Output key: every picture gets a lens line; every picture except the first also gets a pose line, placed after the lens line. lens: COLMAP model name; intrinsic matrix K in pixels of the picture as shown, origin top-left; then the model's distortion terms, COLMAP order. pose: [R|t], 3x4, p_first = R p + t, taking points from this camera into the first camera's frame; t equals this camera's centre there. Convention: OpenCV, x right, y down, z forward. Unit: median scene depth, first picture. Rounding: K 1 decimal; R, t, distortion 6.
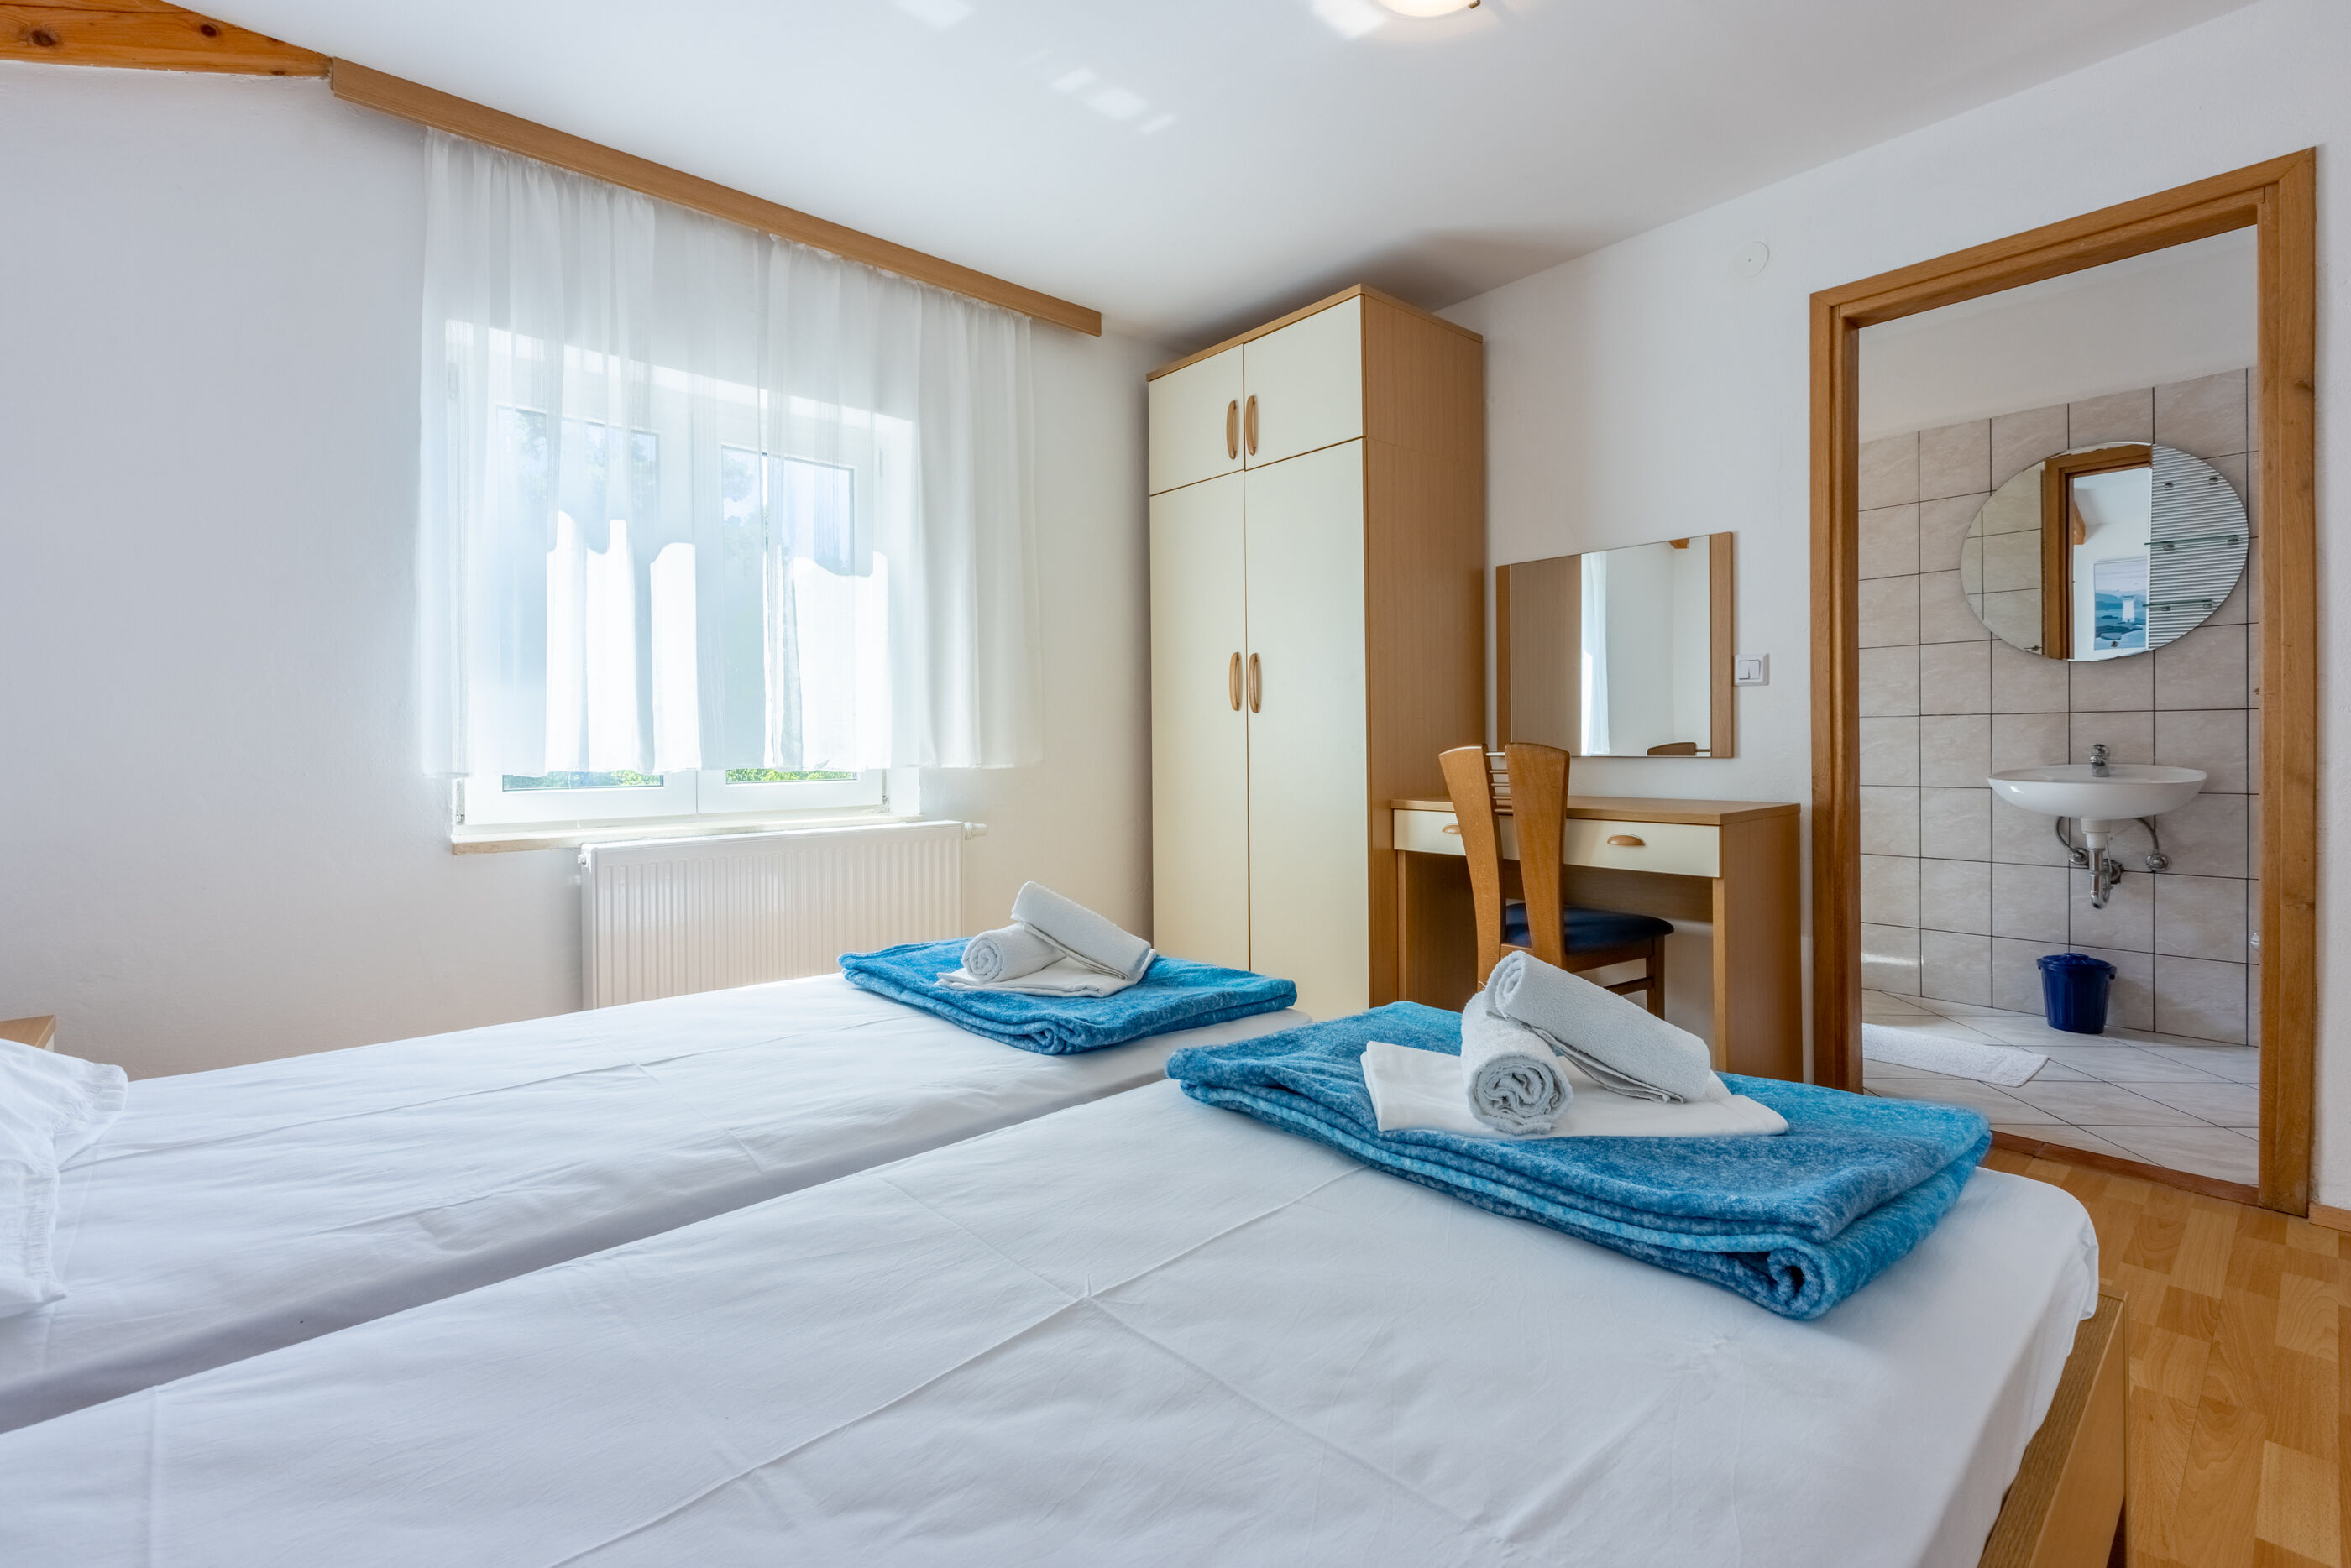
lens RADIAL K [[1062.2, 0, 1167.4], [0, 1062.2, 735.1], [0, 0, 1]] dist [0.006429, 0.000208]
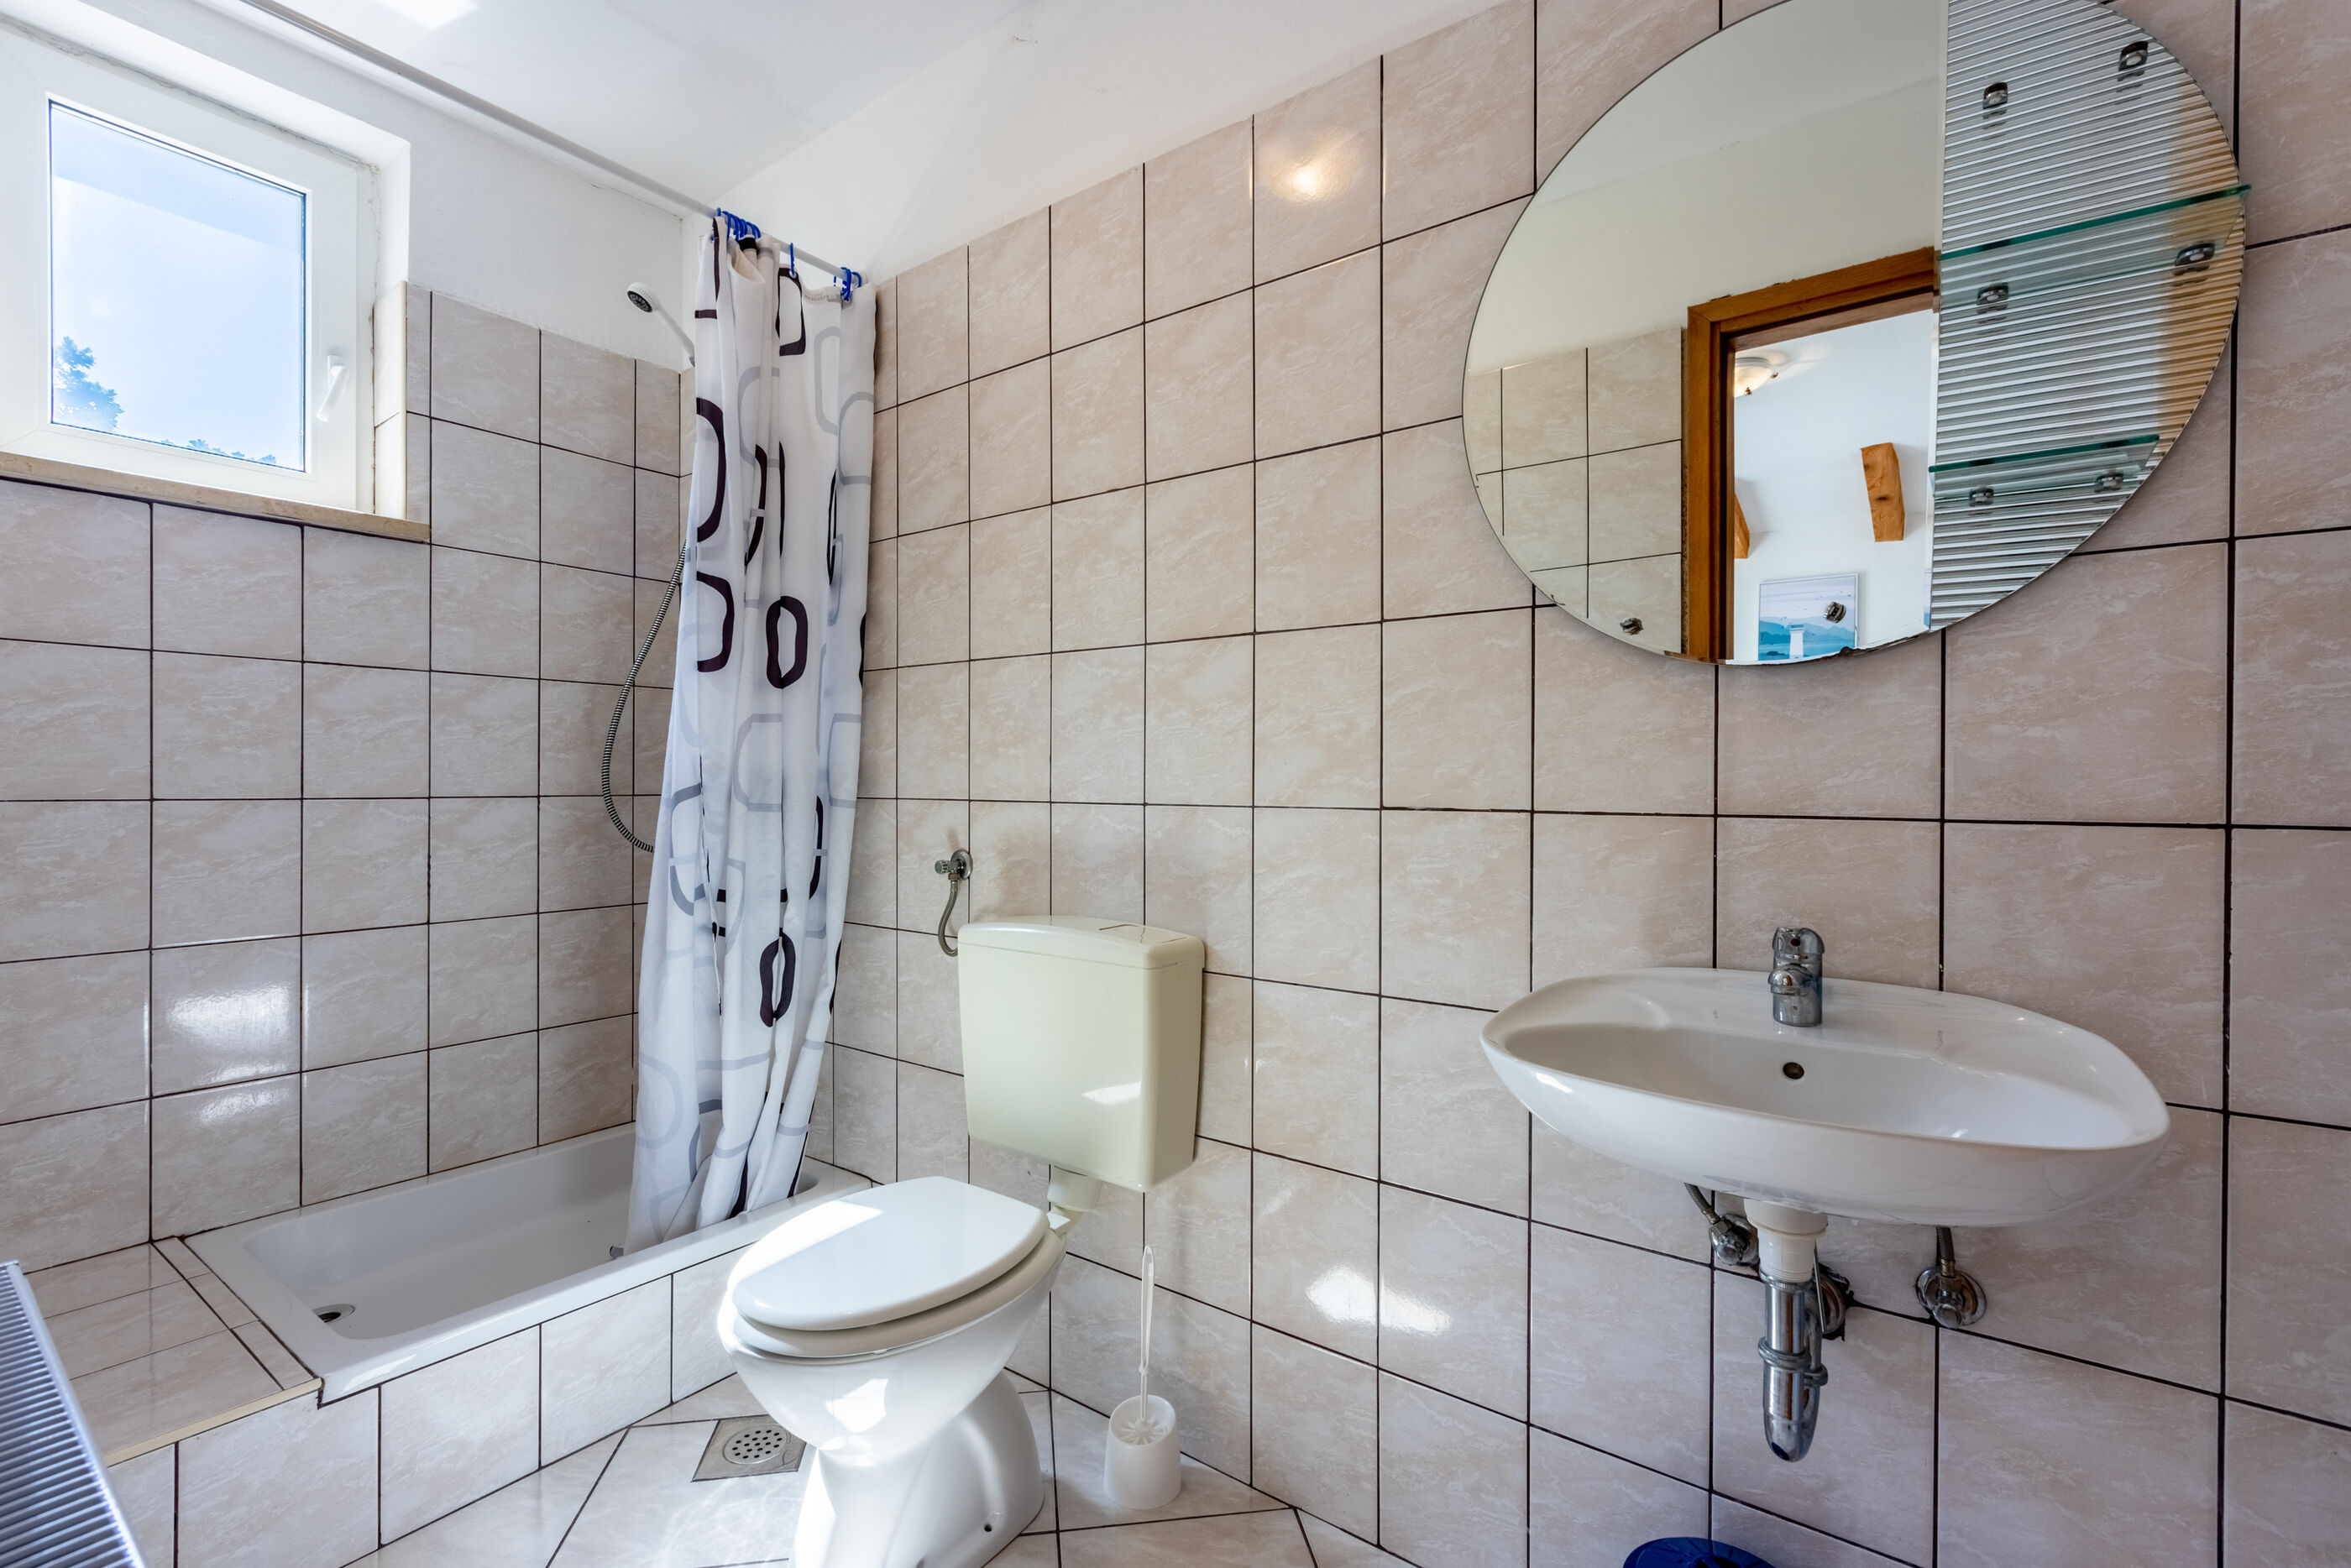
lens RADIAL K [[1044.1, 0, 1166.4], [0, 1044.1, 765.0], [0, 0, 1]] dist [-0.001310, -0.000263]
pose [[0.979104, 0.015539, 0.202766, 0.564087], [-0.013805, 0.999855, -0.009967, -0.029473], [-0.202892, 0.006960, 0.979176, 0.661258]]
